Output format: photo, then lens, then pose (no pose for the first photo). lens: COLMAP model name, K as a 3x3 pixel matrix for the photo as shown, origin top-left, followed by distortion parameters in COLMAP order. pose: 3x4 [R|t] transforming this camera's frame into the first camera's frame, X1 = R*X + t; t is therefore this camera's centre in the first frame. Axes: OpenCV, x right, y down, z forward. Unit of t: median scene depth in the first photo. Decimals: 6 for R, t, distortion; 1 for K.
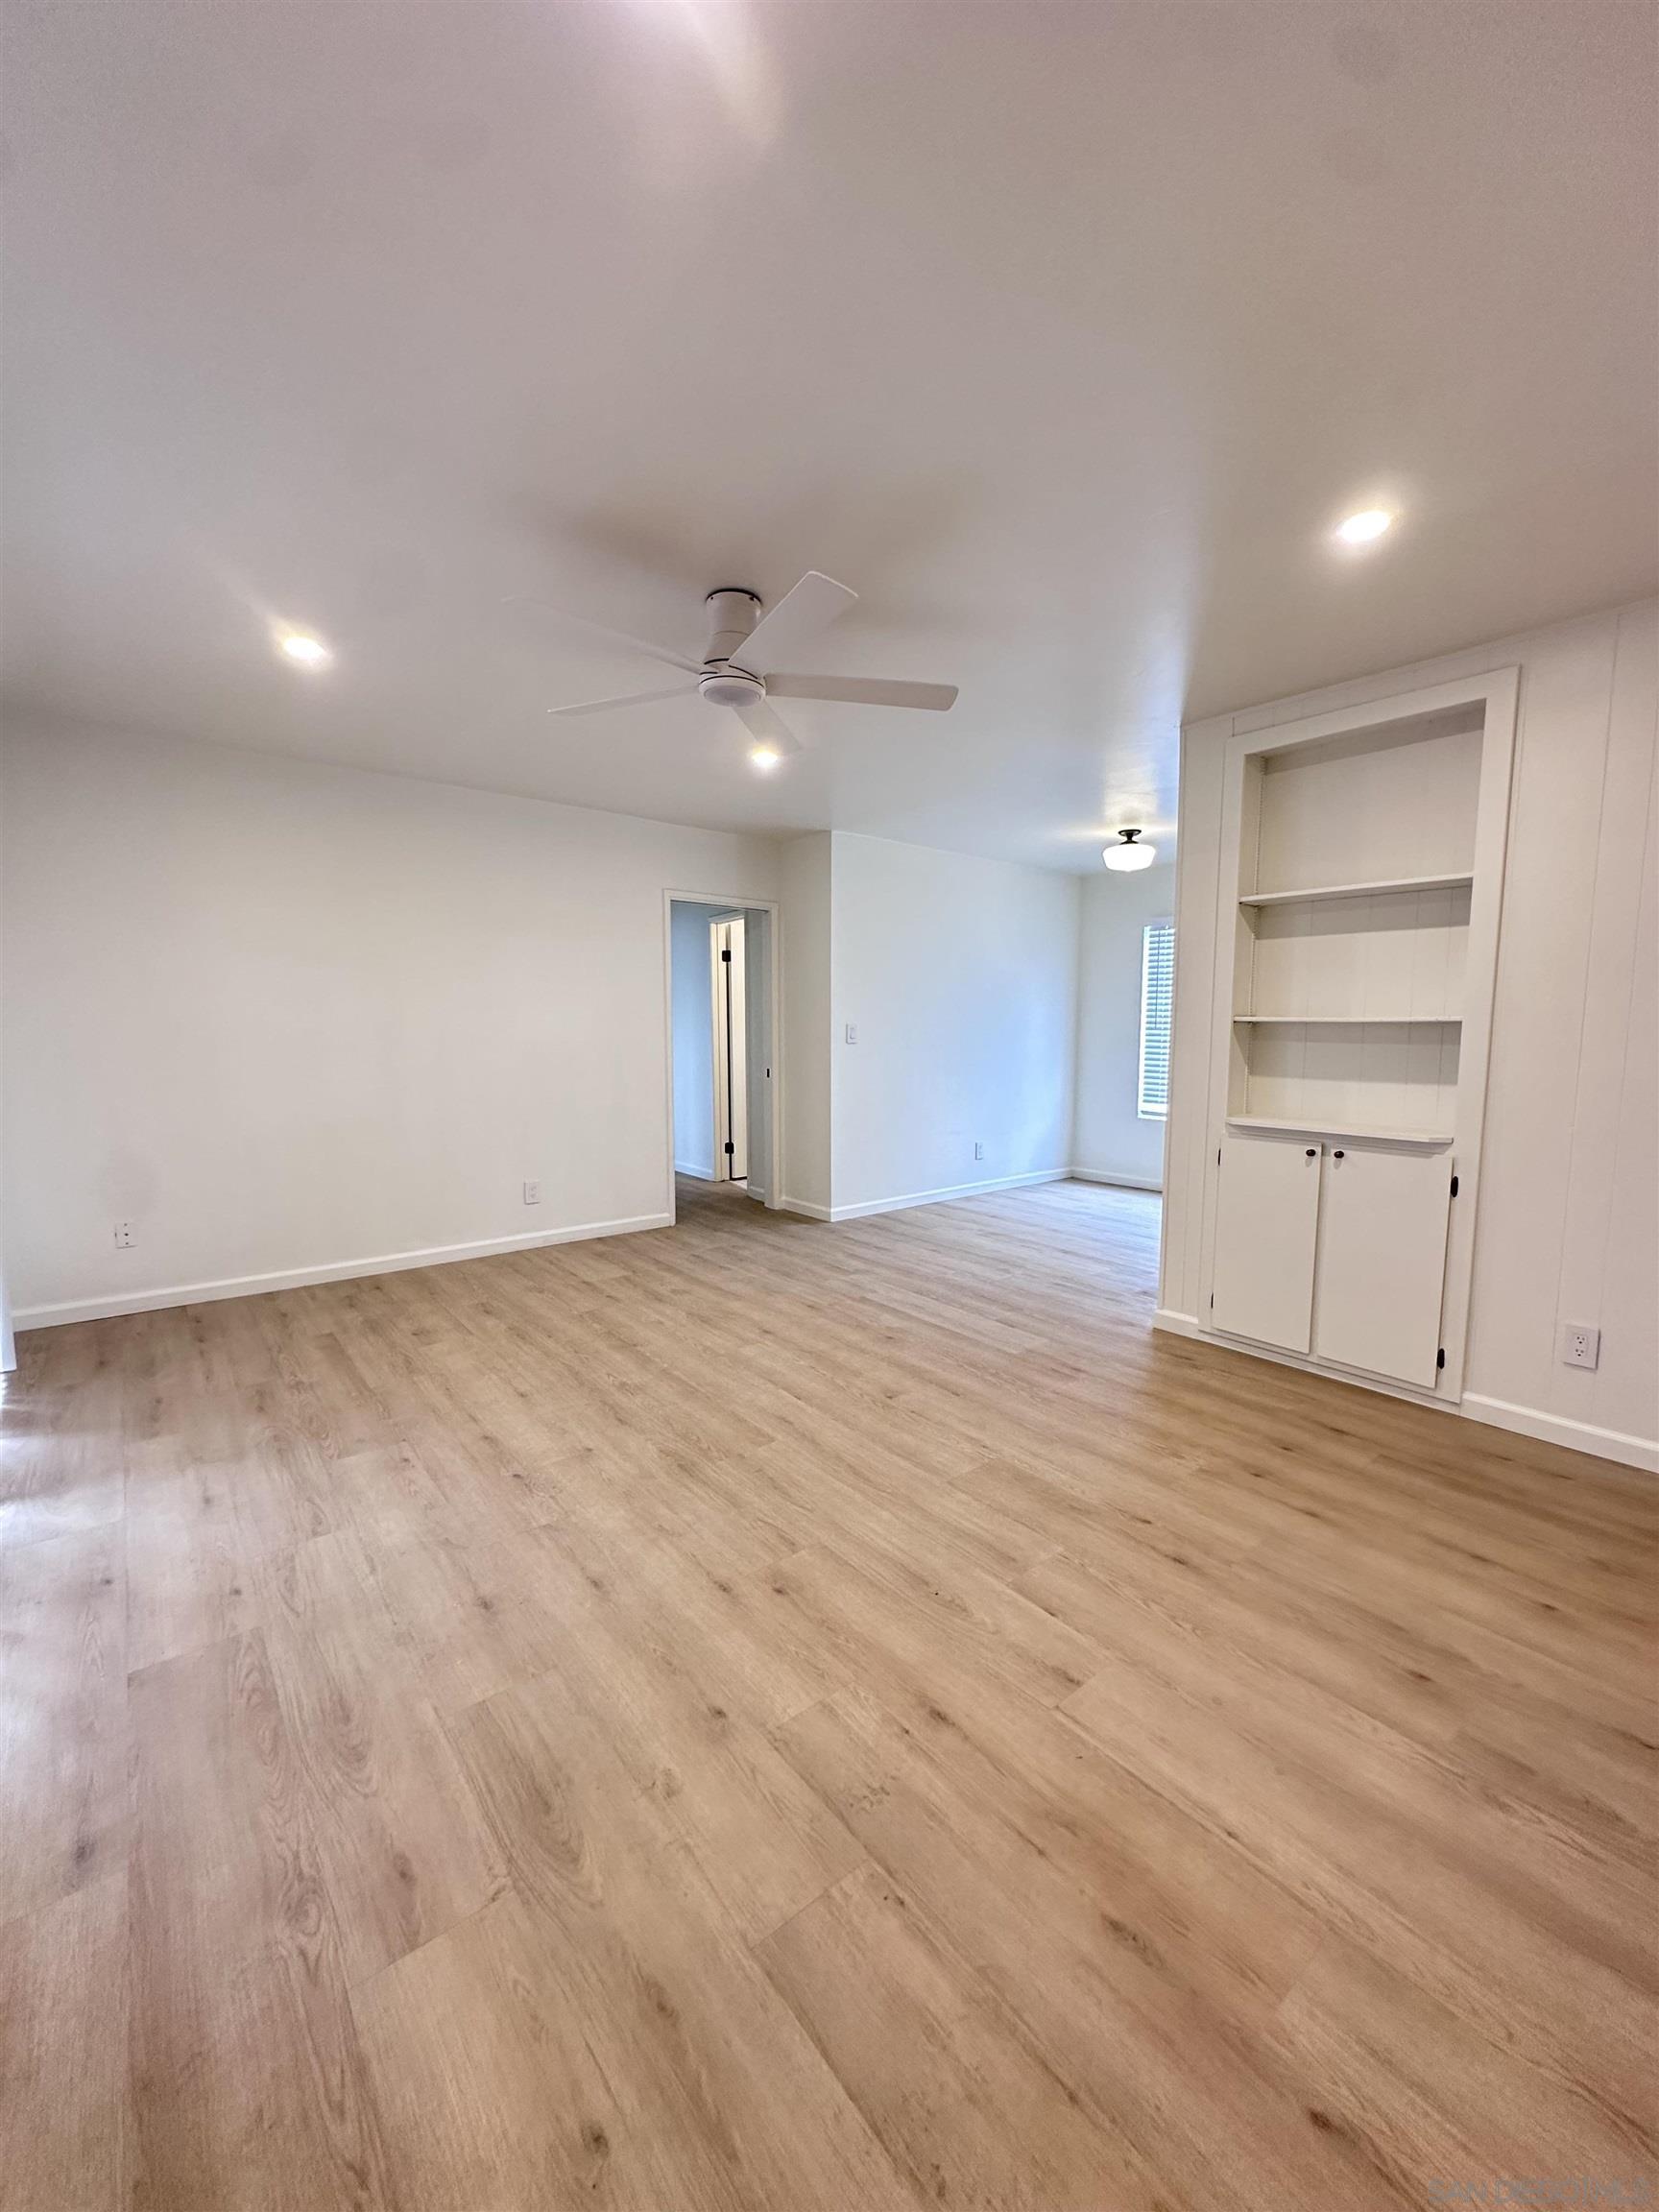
lens RADIAL K [[892.8, 0, 842.6], [0, 892.8, 1107.4], [0, 0, 1]] dist [-0.002710, 0.000557]
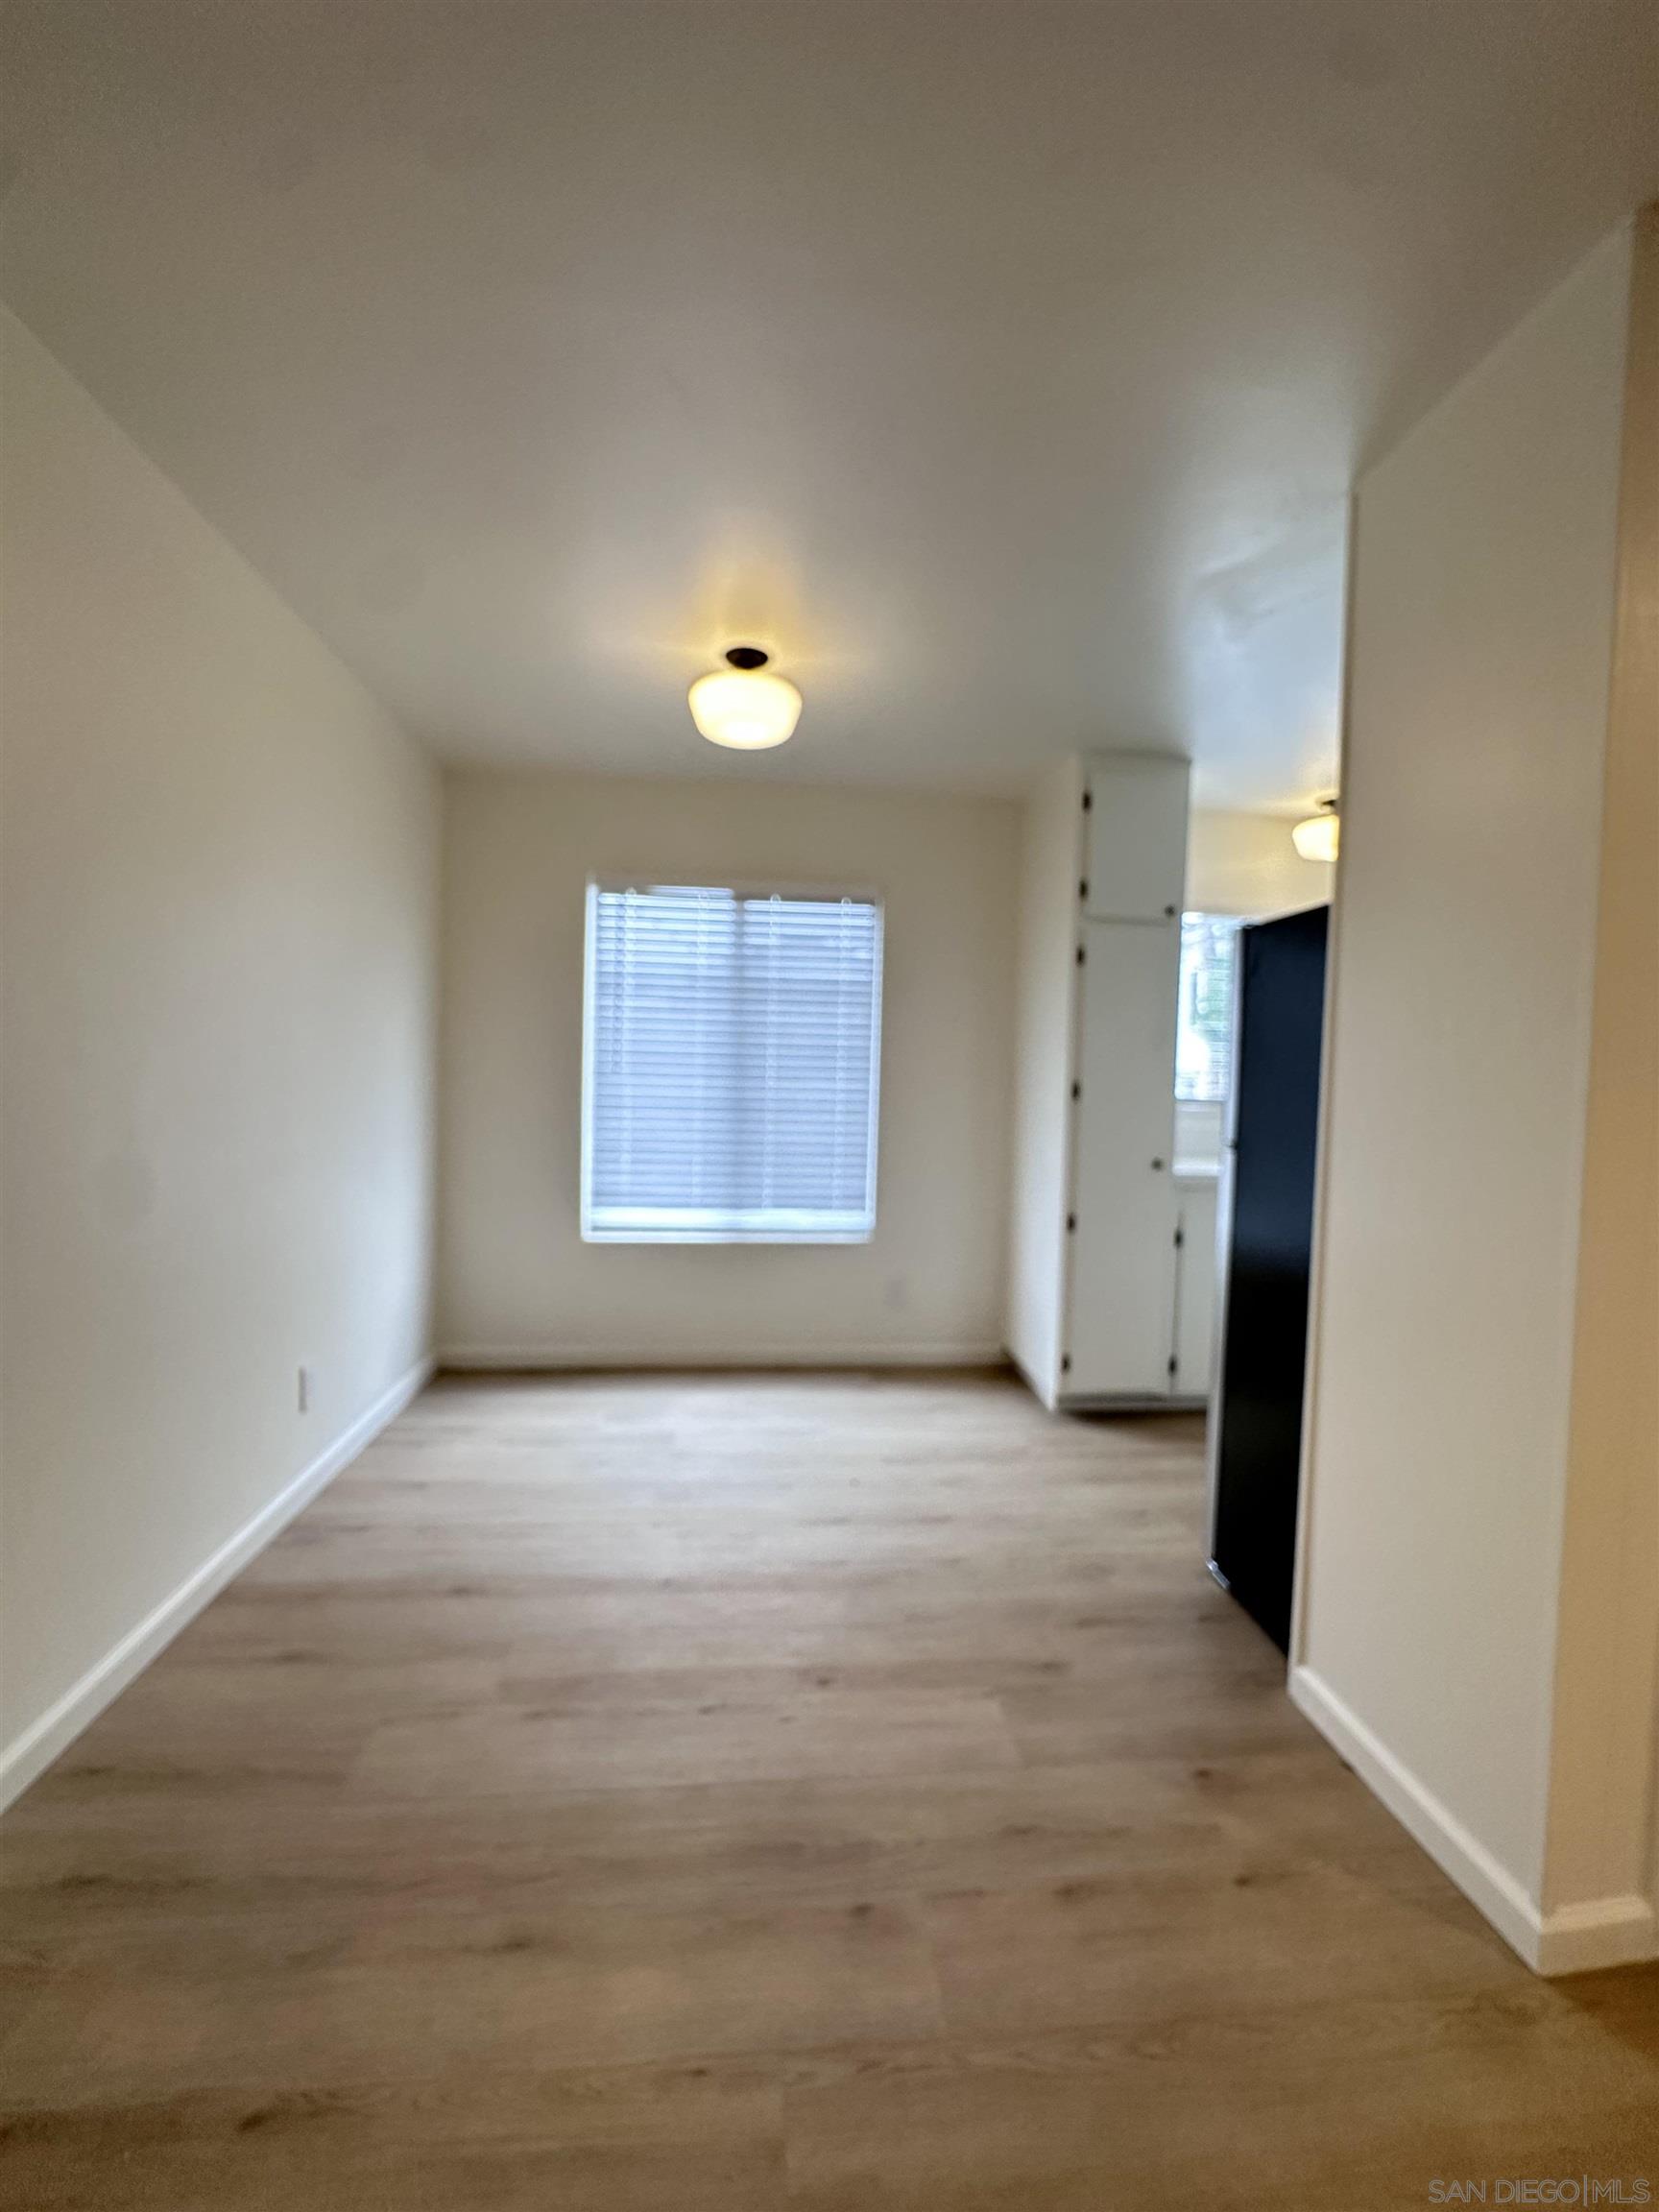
lens RADIAL K [[892.8, 0, 842.6], [0, 892.8, 1107.4], [0, 0, 1]] dist [-0.002710, 0.000557]
pose [[0.539251, -0.006932, 0.842116, -0.091882], [0.049379, 0.998506, -0.023400, -0.105872], [-0.840696, 0.054201, 0.538788, 1.213590]]
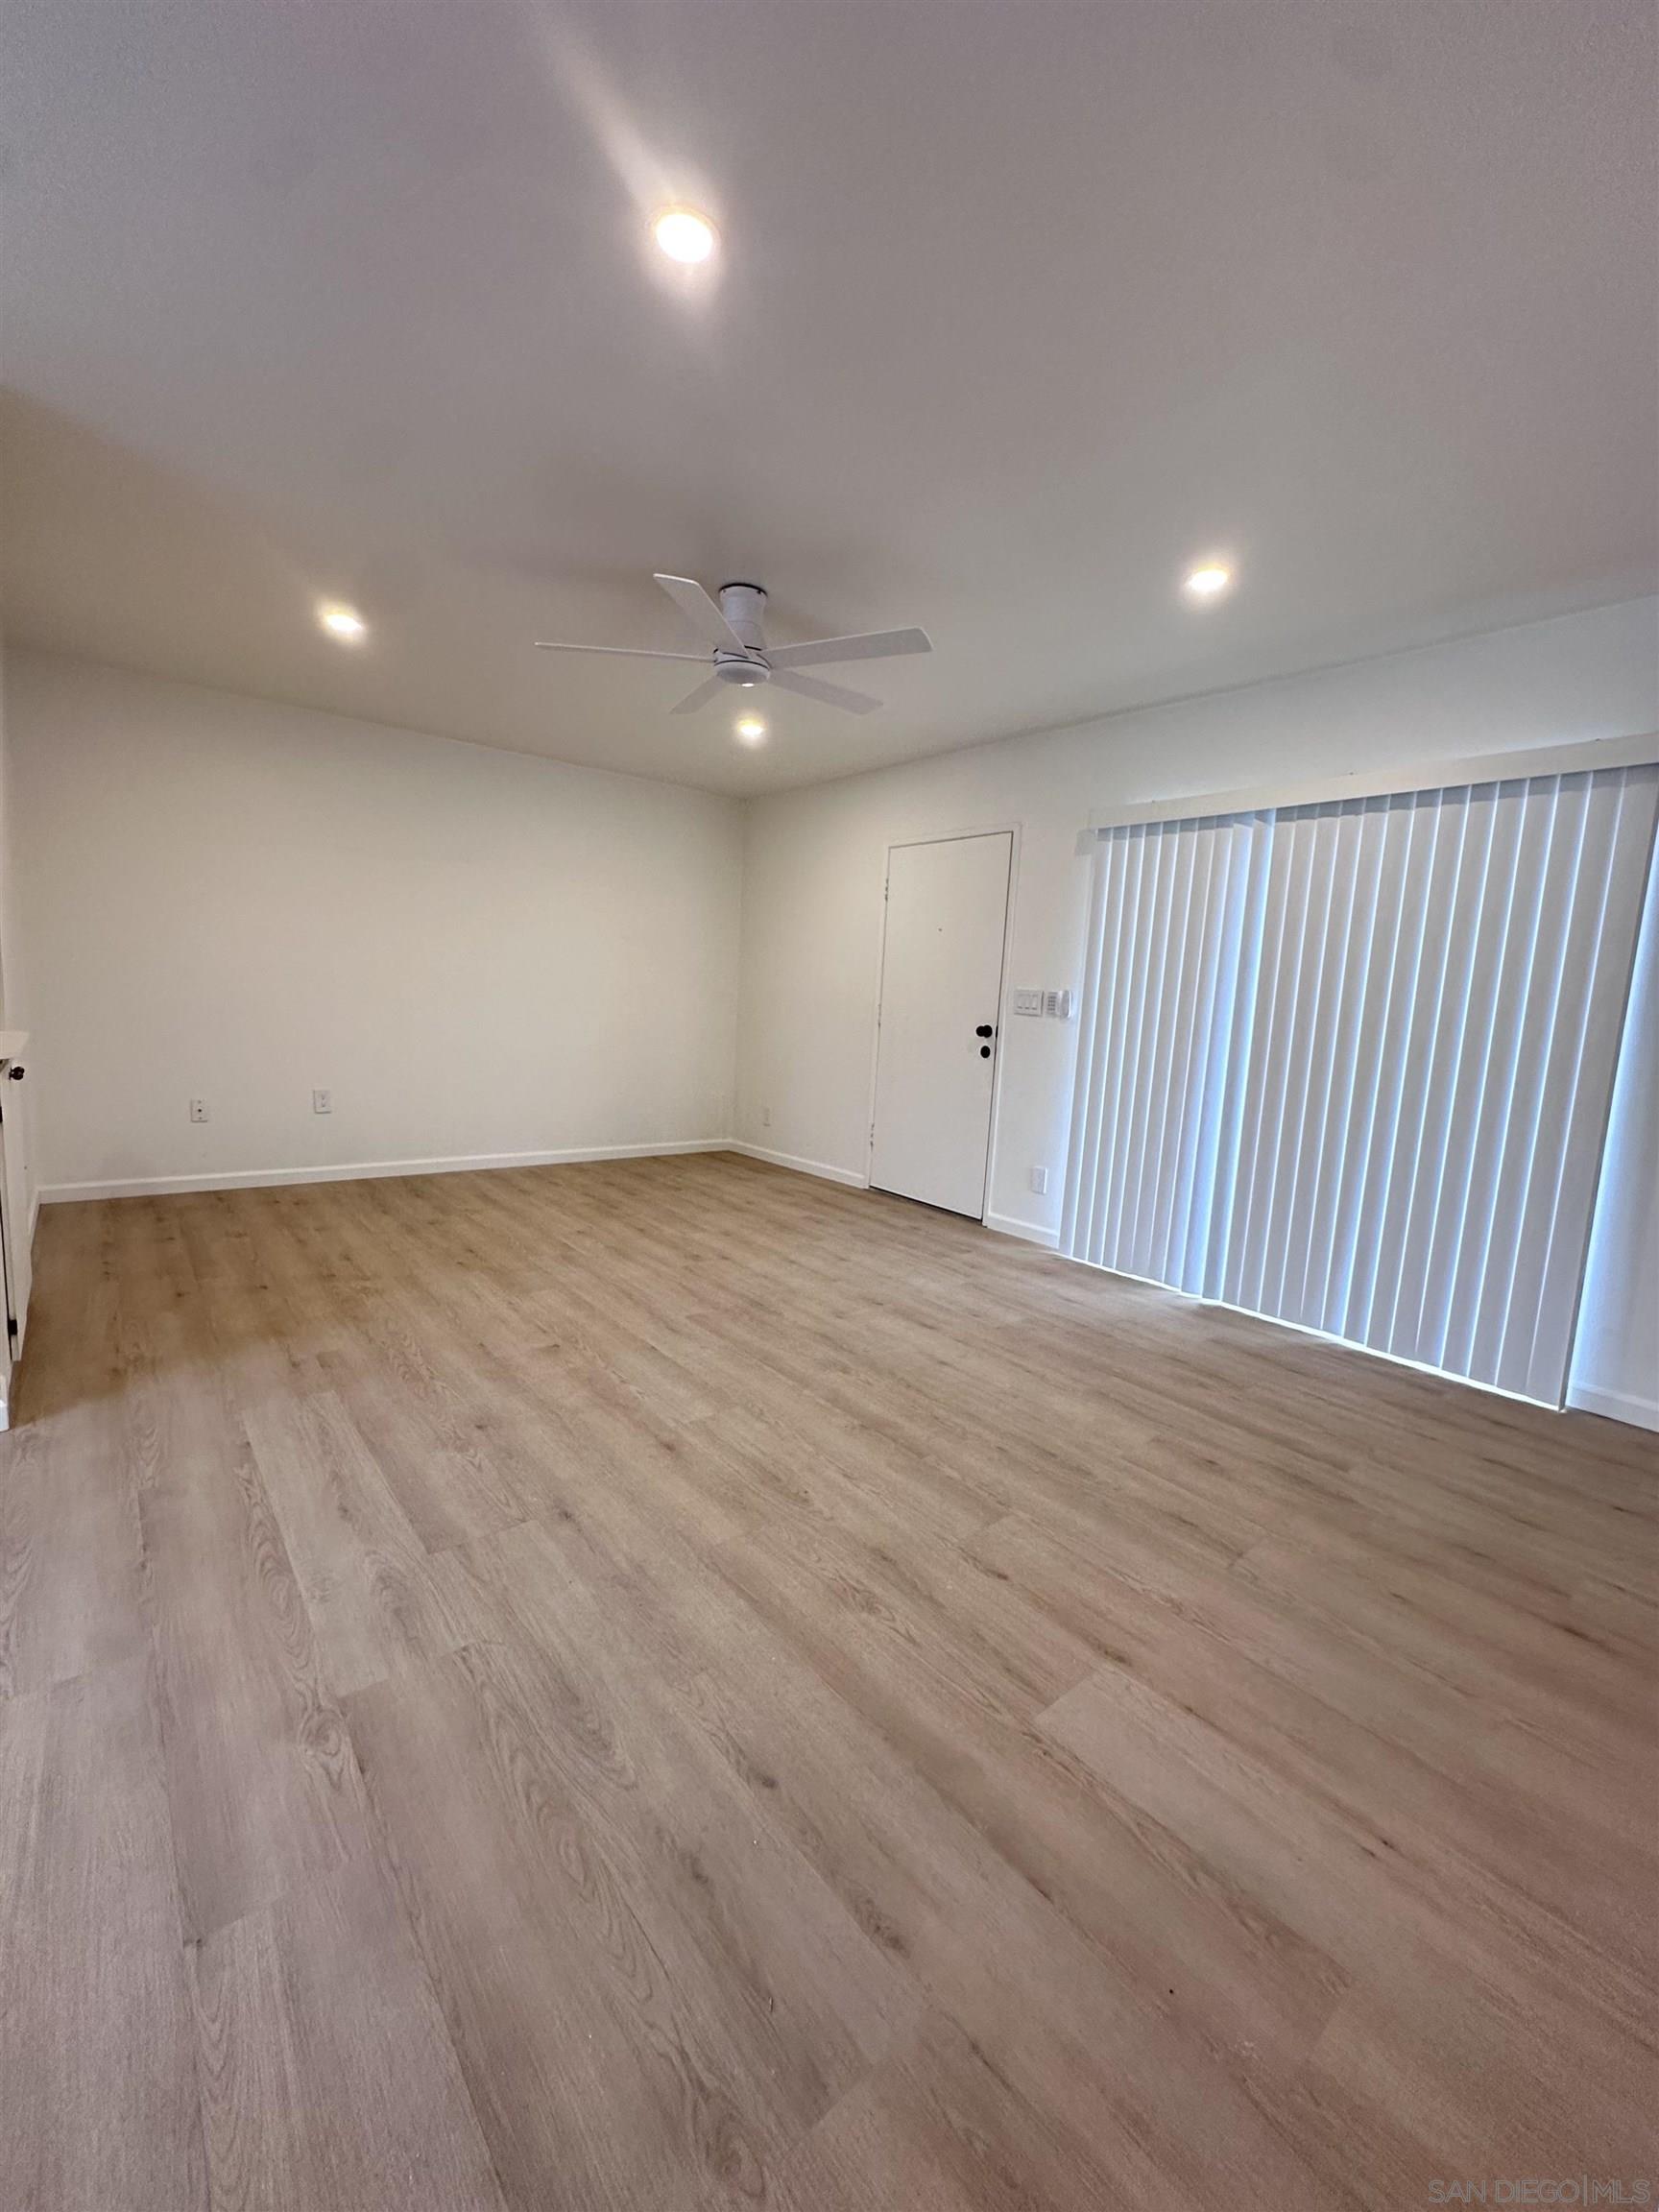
lens RADIAL K [[892.8, 0, 842.6], [0, 892.8, 1107.4], [0, 0, 1]] dist [-0.002710, 0.000557]
pose [[-0.998165, -0.055366, -0.024515, -0.205972], [-0.059515, 0.971642, 0.228845, -0.150790], [0.011150, 0.229884, -0.973154, 1.804700]]
